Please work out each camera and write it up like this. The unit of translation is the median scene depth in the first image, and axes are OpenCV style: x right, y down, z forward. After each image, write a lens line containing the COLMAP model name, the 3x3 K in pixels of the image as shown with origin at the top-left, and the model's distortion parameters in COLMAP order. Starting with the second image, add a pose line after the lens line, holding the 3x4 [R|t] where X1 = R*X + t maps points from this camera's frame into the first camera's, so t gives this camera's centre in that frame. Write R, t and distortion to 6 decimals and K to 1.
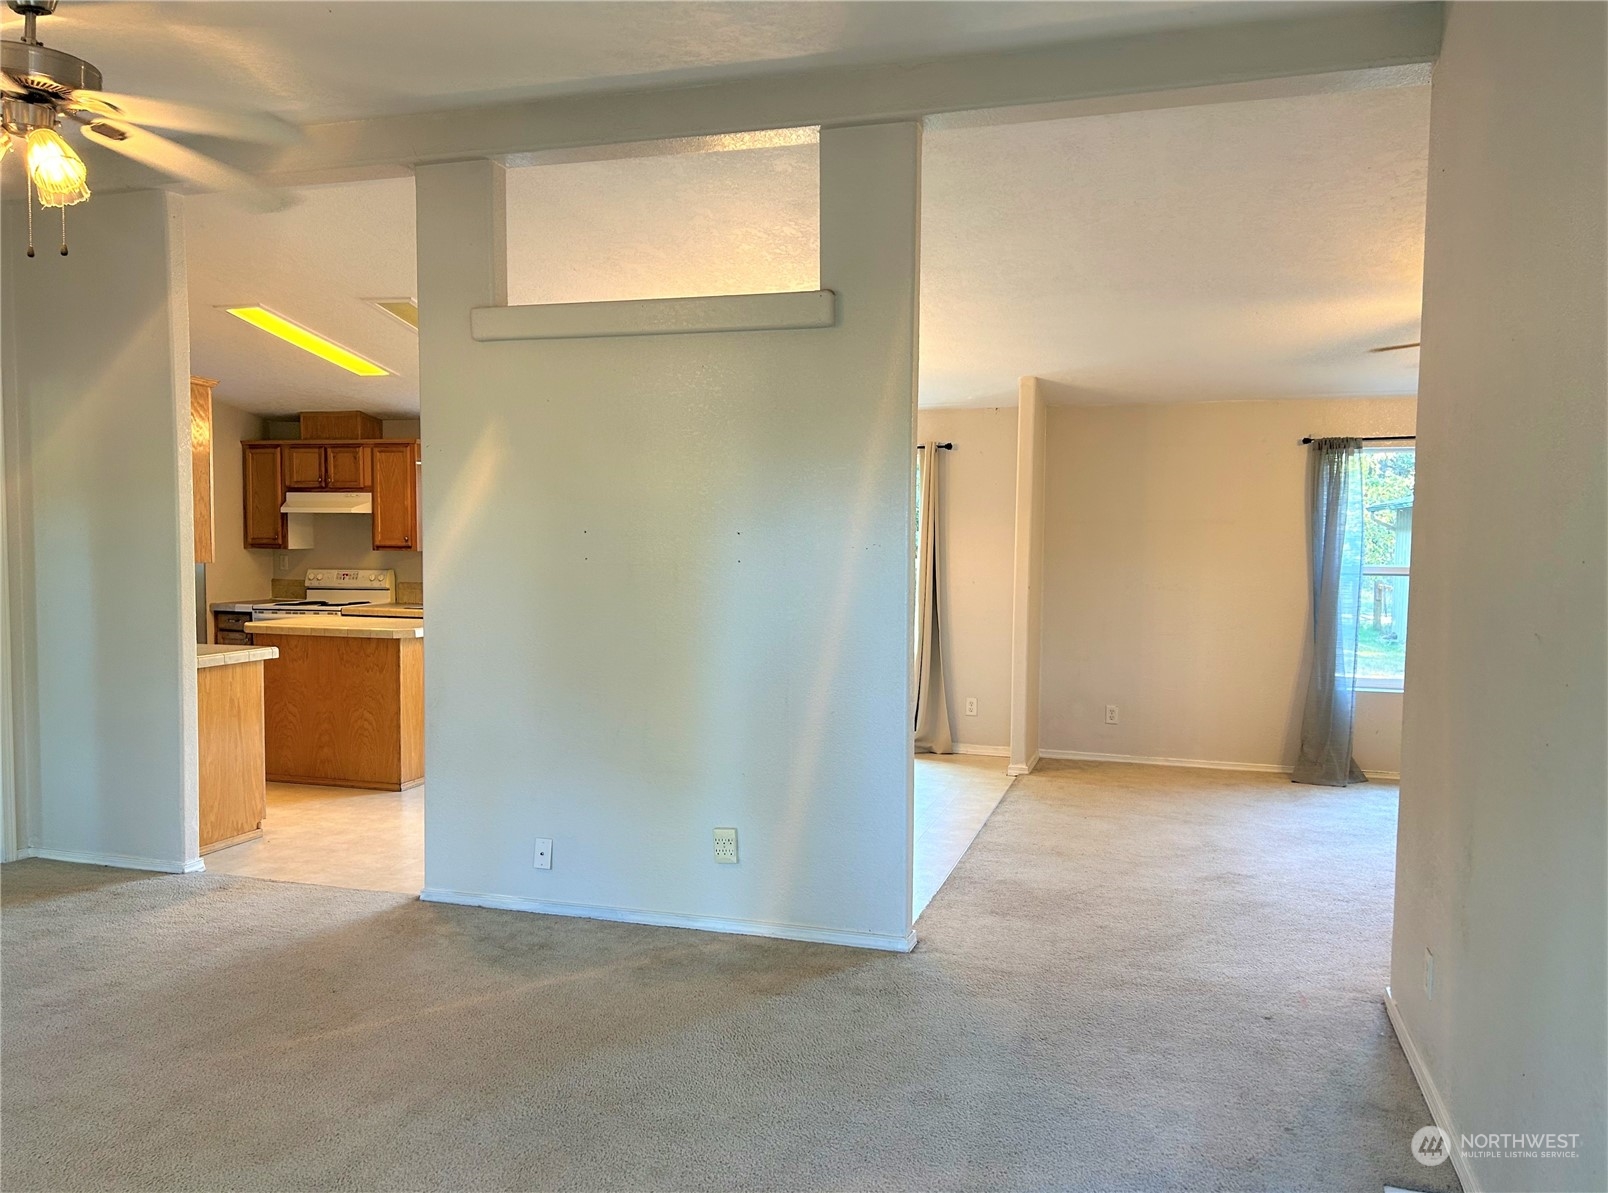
lens RADIAL K [[1235.5, 0, 804.0], [0, 1235.5, 596.5], [0, 0, 1]] dist [0.027555, -0.000454]
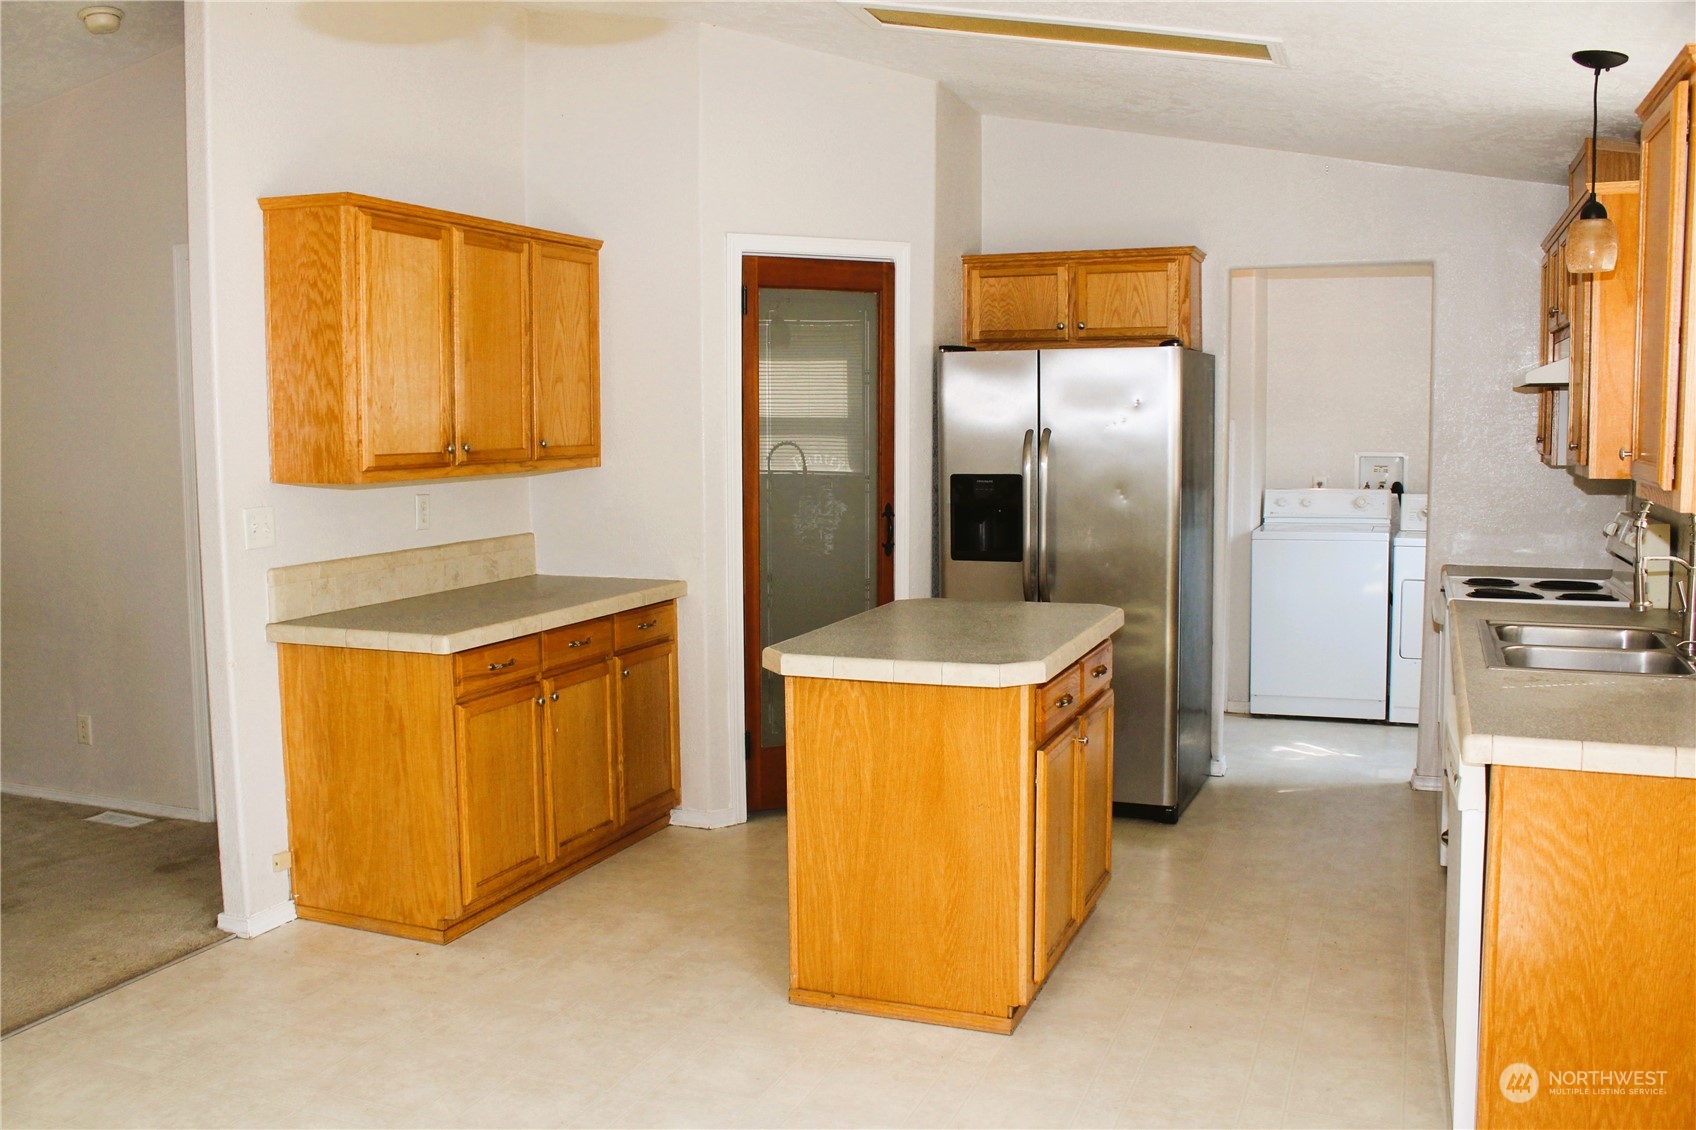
lens RADIAL K [[1448.3, 0, 848.0], [0, 1448.3, 565.0], [0, 0, 1]] dist [-0.161430, 0.151656]
pose [[-0.067903, 0.096454, -0.993019, 0.136340], [-0.044557, 0.994030, 0.099599, -0.042161], [0.996696, 0.051009, -0.063200, 0.793197]]
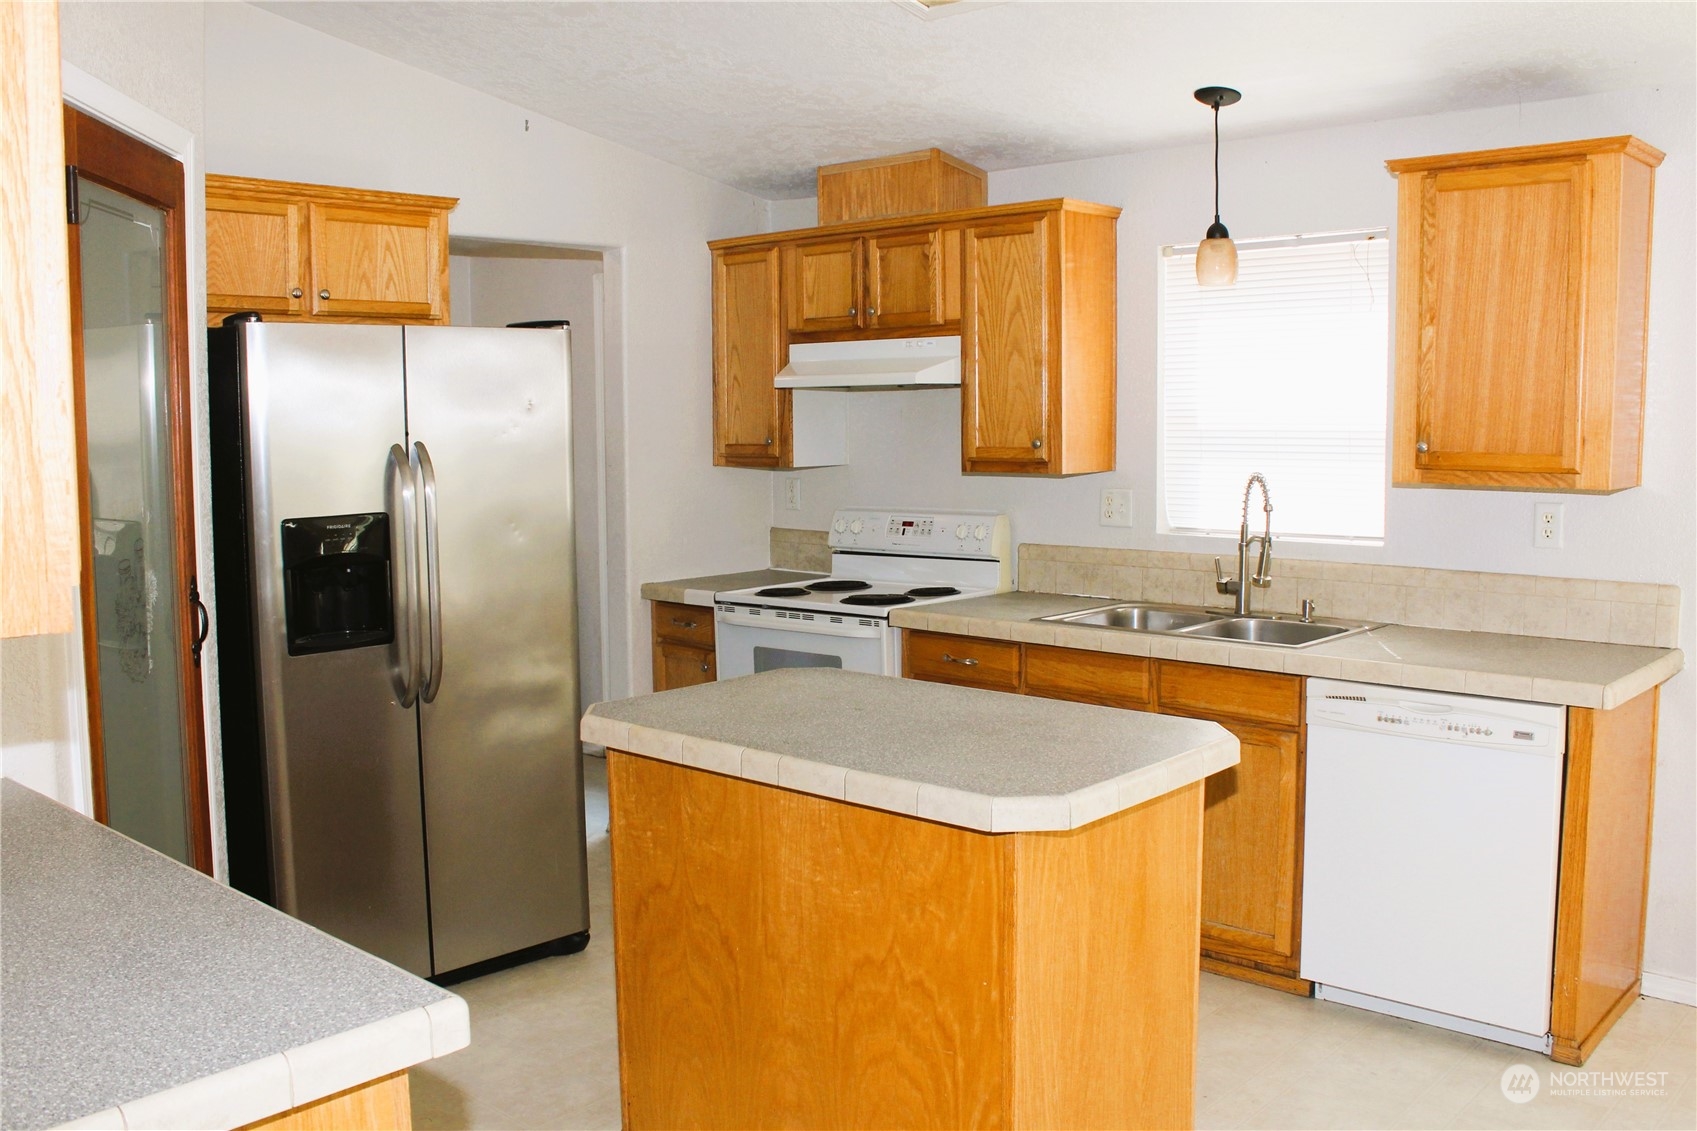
lens RADIAL K [[1486.4, 0, 848.5], [0, 1486.4, 565.5], [0, 0, 1]] dist [-0.160212, 0.118509]
pose [[0.907949, 0.027475, -0.418179, -0.169859], [-0.008186, 0.998821, 0.047849, -0.029090], [0.419001, -0.040022, 0.907103, 0.521927]]
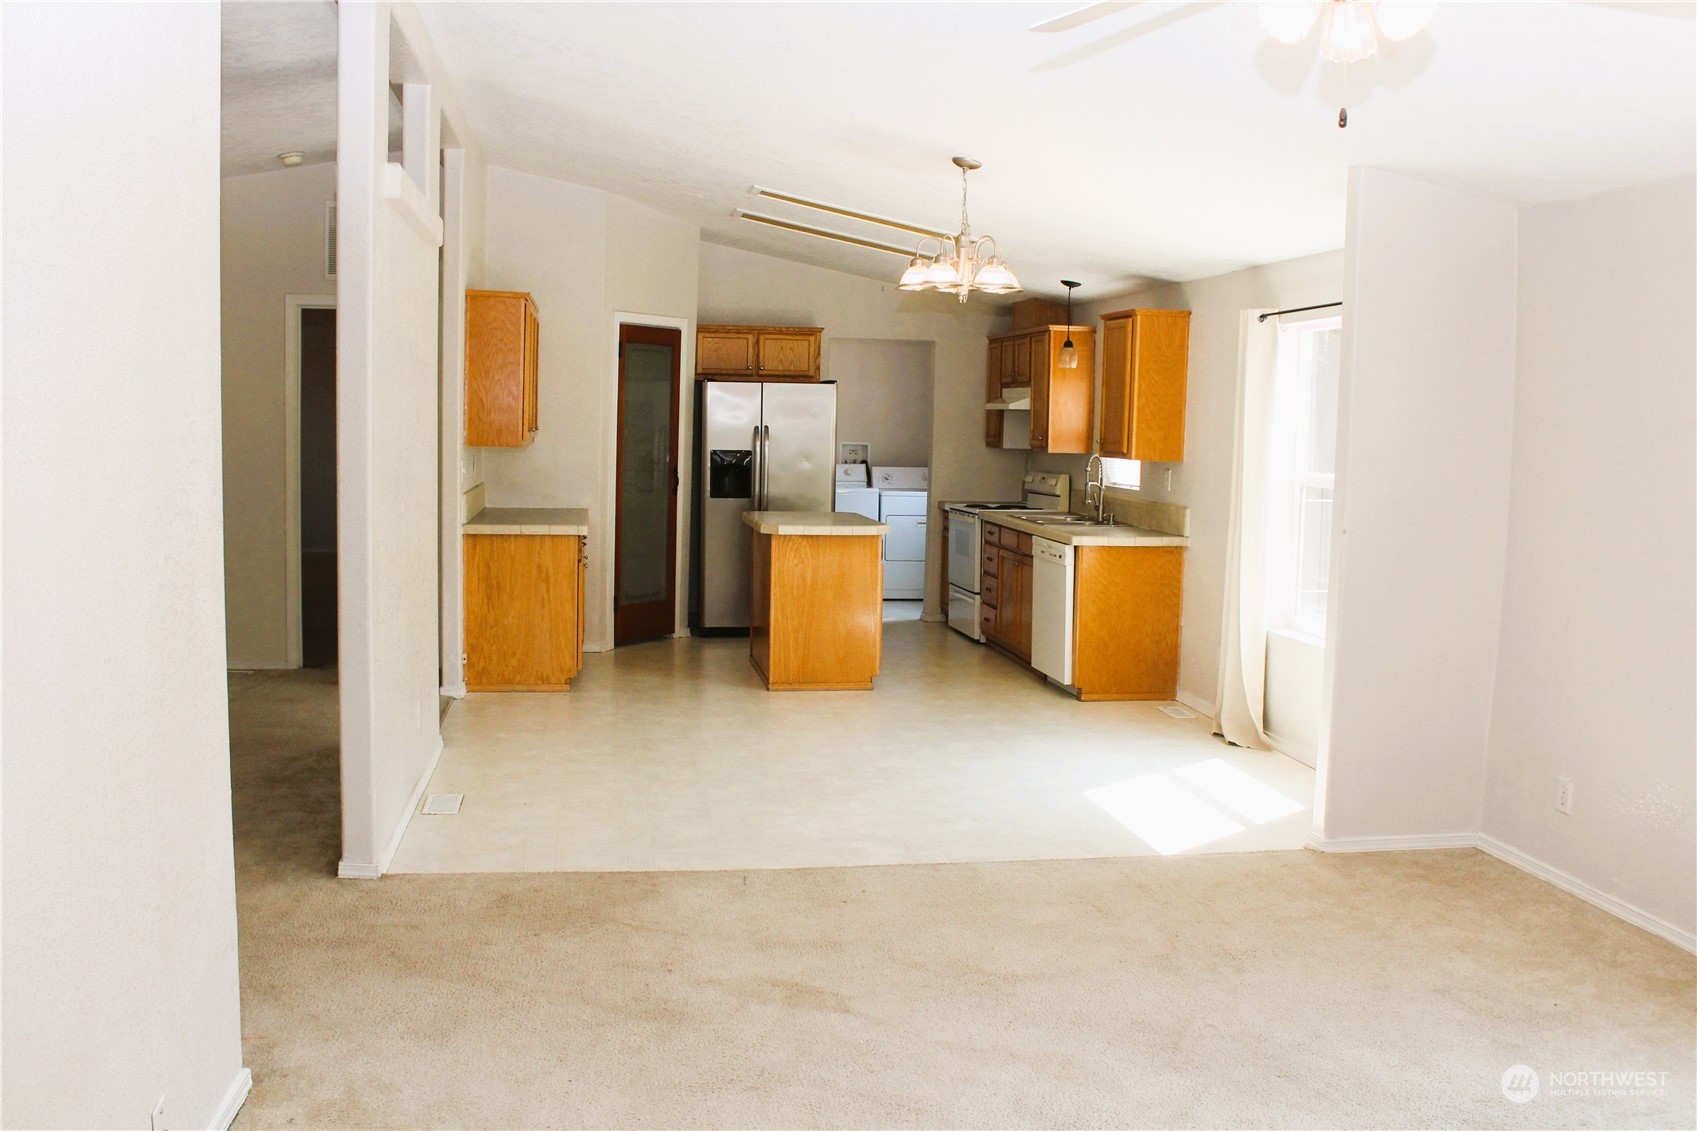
lens RADIAL K [[1486.4, 0, 848.5], [0, 1486.4, 565.5], [0, 0, 1]] dist [-0.160212, 0.118509]
pose [[0.458611, 0.092868, -0.883771, 0.553225], [-0.067681, 0.995286, 0.069465, -0.020321], [0.886056, 0.027957, 0.462734, 0.387596]]
